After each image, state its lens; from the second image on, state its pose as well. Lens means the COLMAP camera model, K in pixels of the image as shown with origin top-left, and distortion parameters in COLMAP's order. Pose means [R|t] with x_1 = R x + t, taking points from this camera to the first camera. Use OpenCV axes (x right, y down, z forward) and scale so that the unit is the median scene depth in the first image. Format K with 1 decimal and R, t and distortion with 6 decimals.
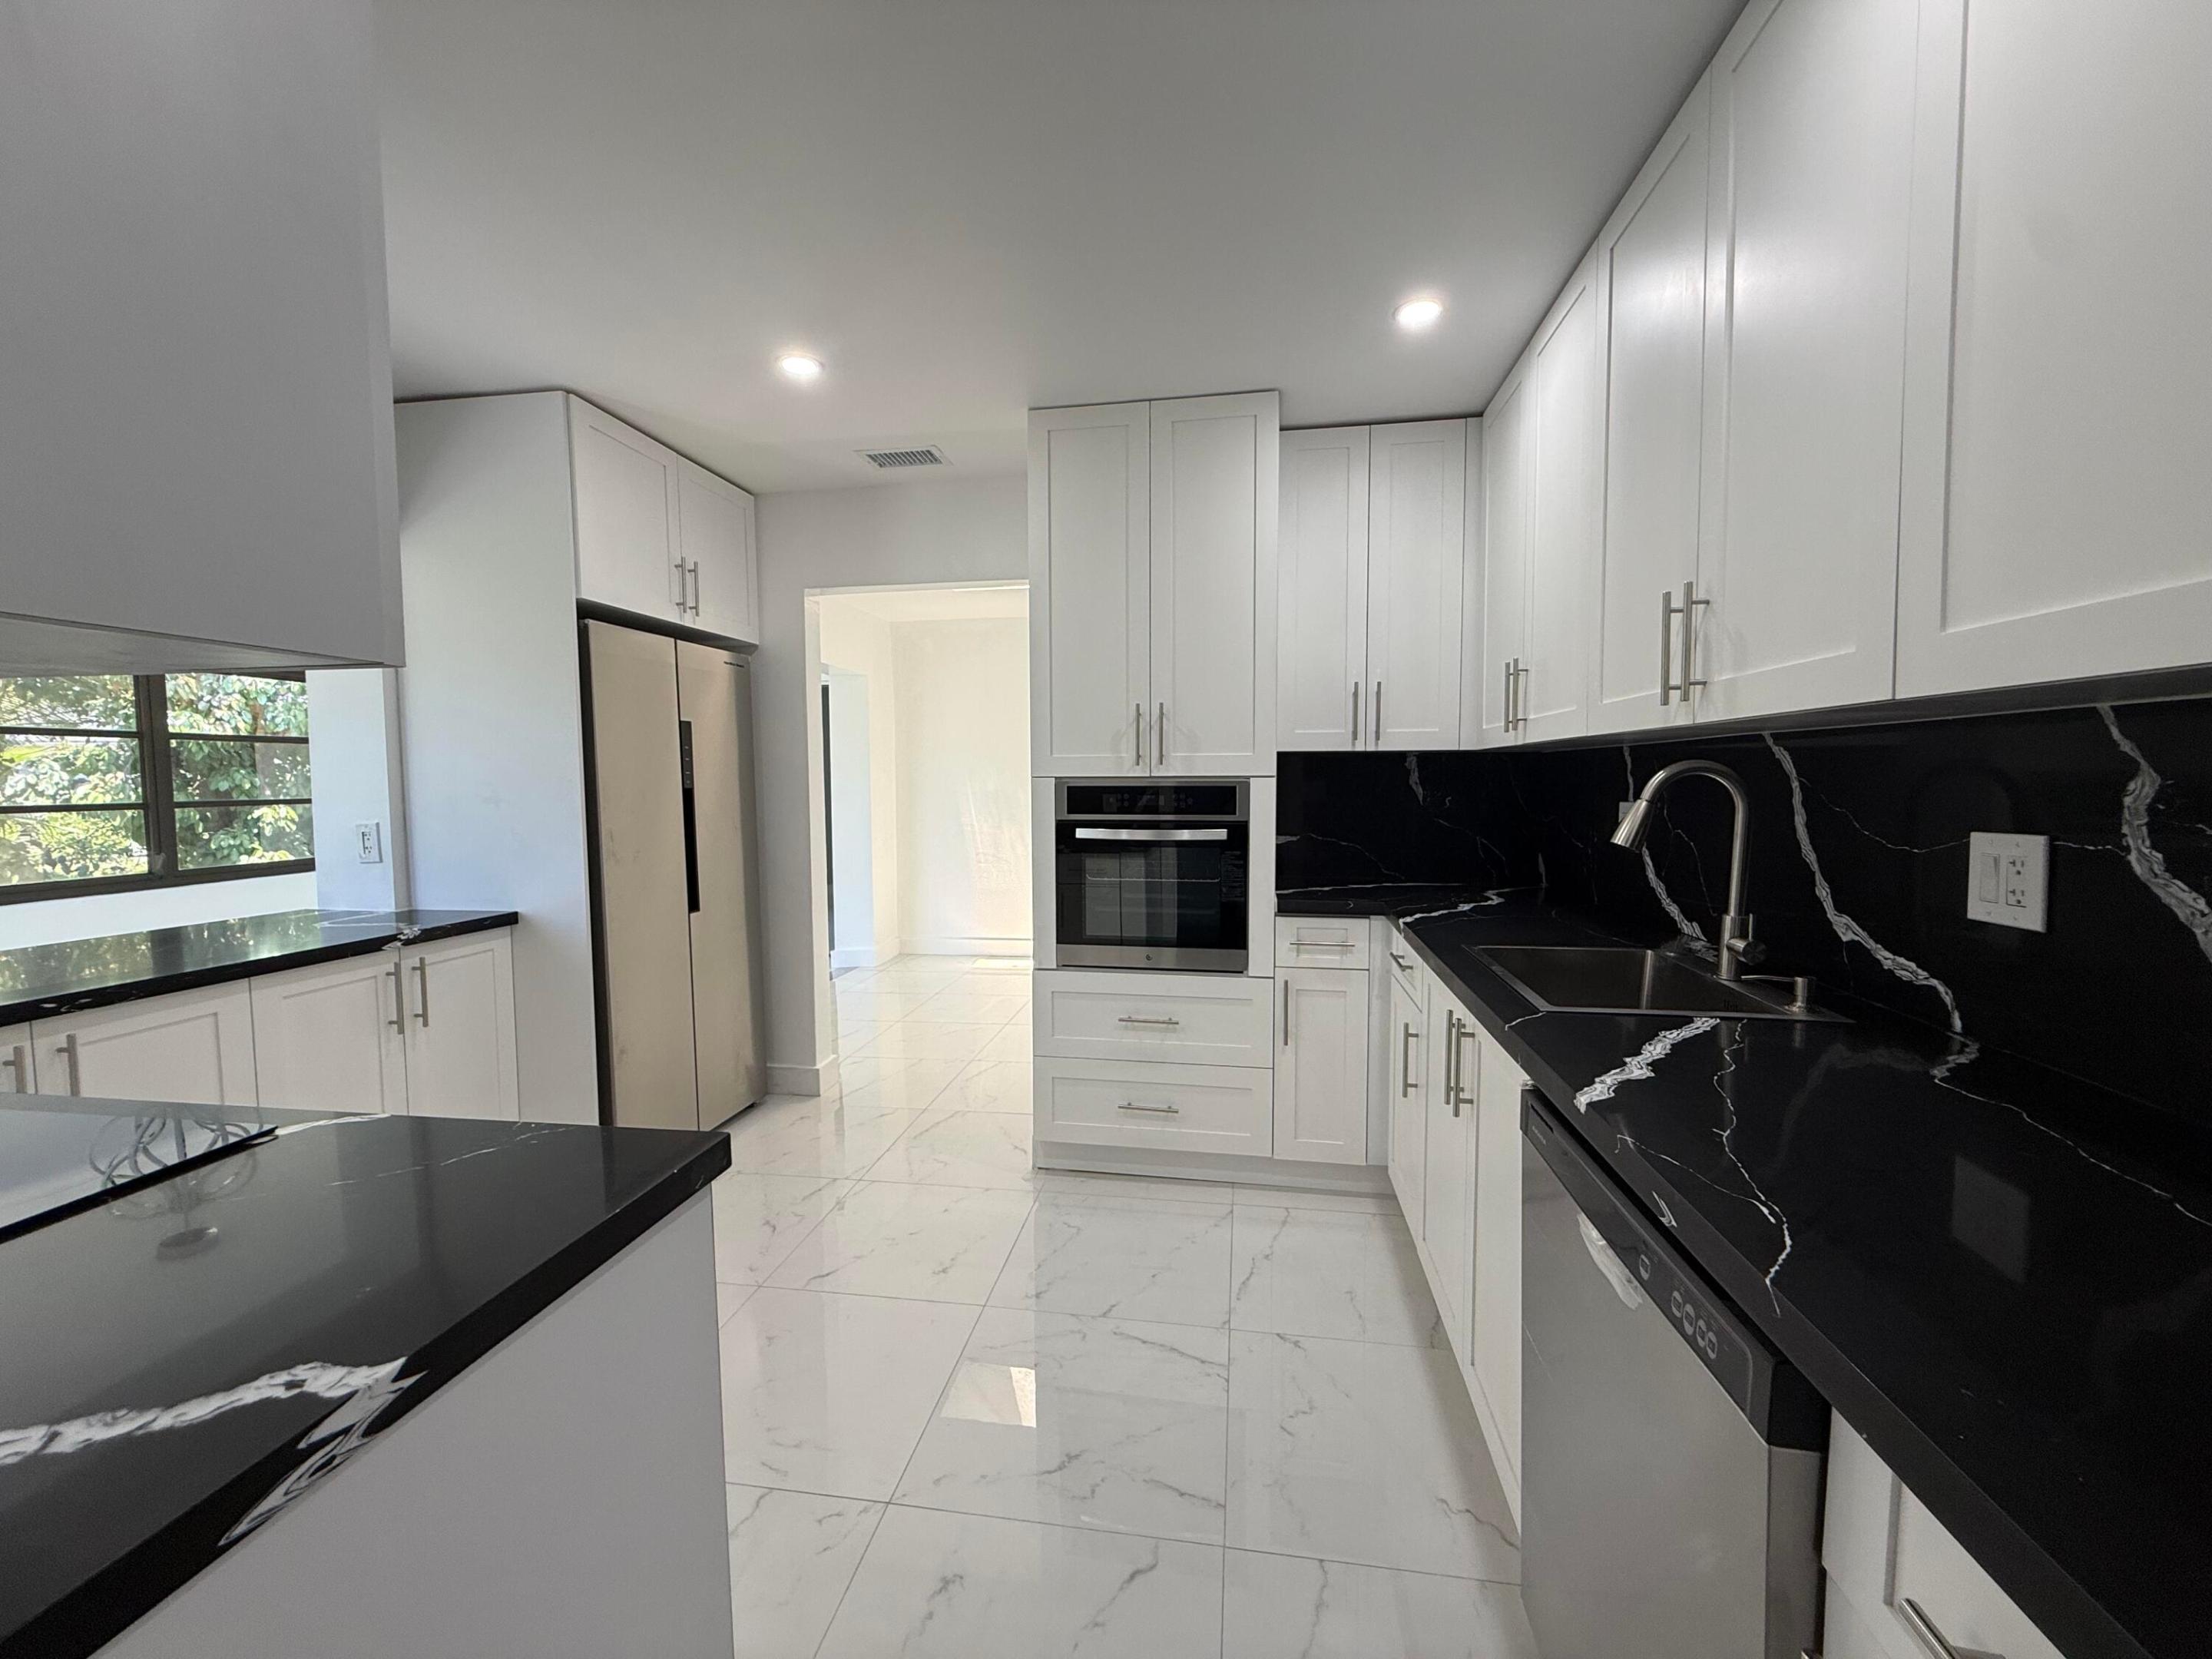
lens RADIAL K [[882.4, 0, 1104.0], [0, 882.4, 827.2], [0, 0, 1]] dist [0.000271, 0.000117]
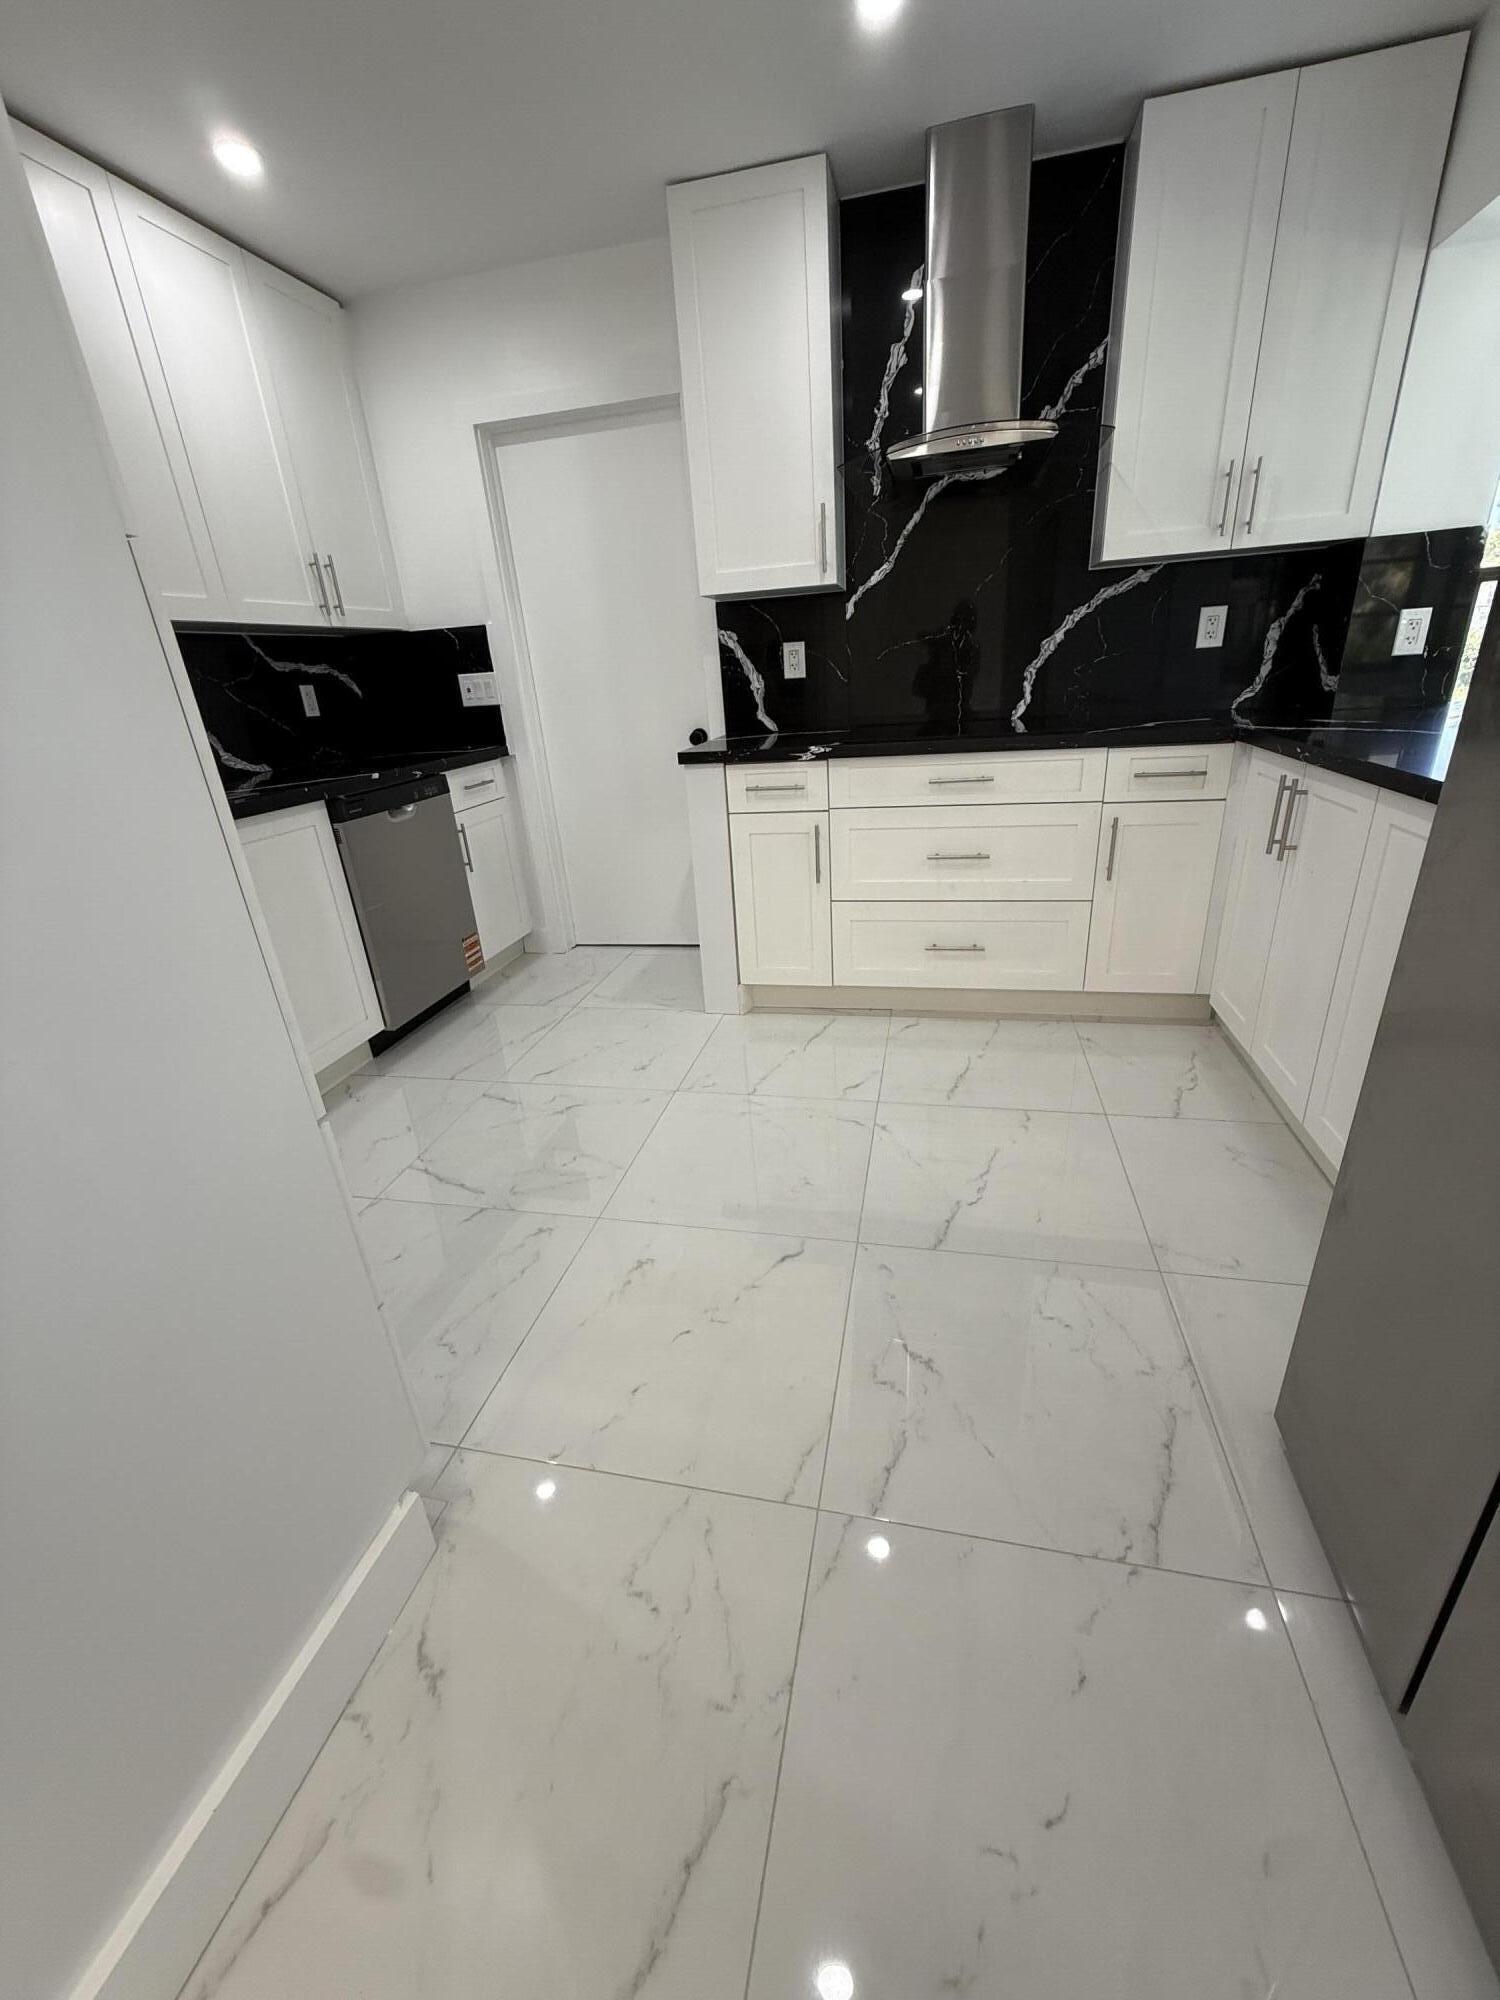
lens RADIAL K [[797.9, 0, 749.9], [0, 797.9, 998.2], [0, 0, 1]] dist [0.000271, 0.000117]
pose [[-0.995285, 0.048046, 0.084259, -0.546782], [0.080295, 0.895449, 0.437863, -0.038810], [-0.054412, 0.442564, -0.895084, 2.392156]]
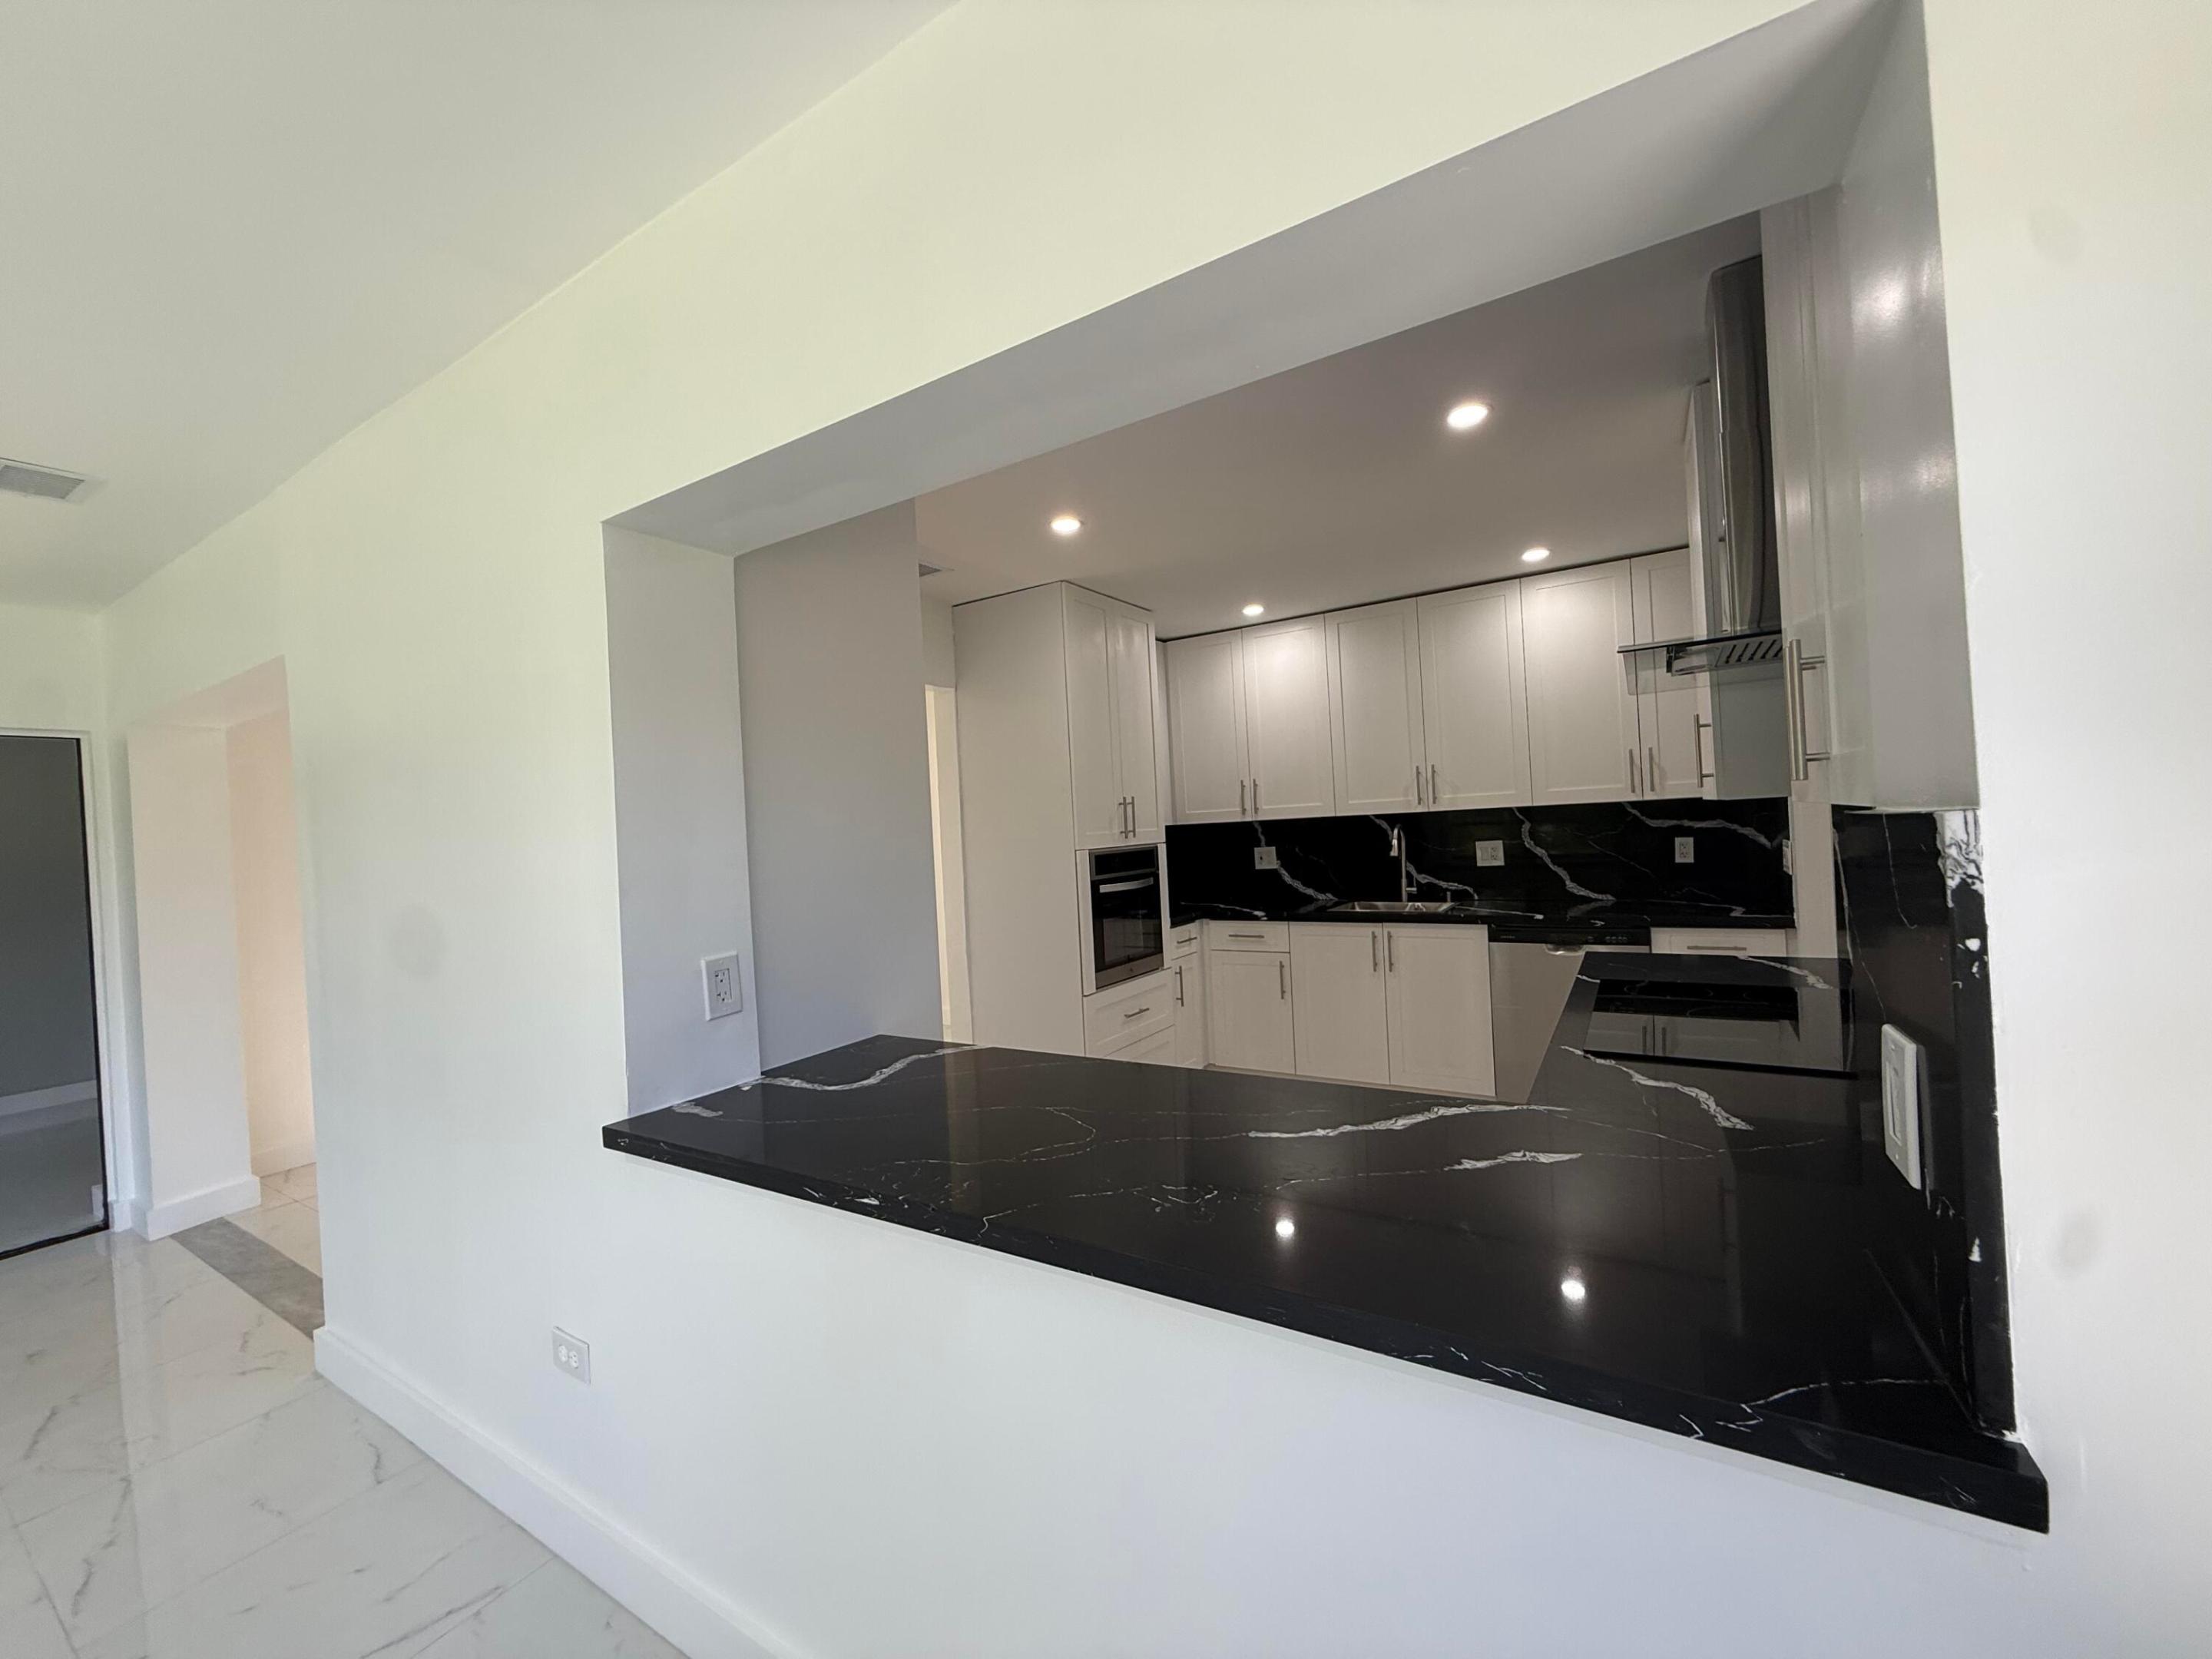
lens RADIAL K [[882.4, 0, 1104.0], [0, 882.4, 827.2], [0, 0, 1]] dist [0.000271, 0.000117]
pose [[0.389549, -0.013563, 0.920906, -2.393301], [0.104903, 0.994038, -0.029734, -0.087076], [-0.915012, 0.108189, 0.388649, 0.820512]]
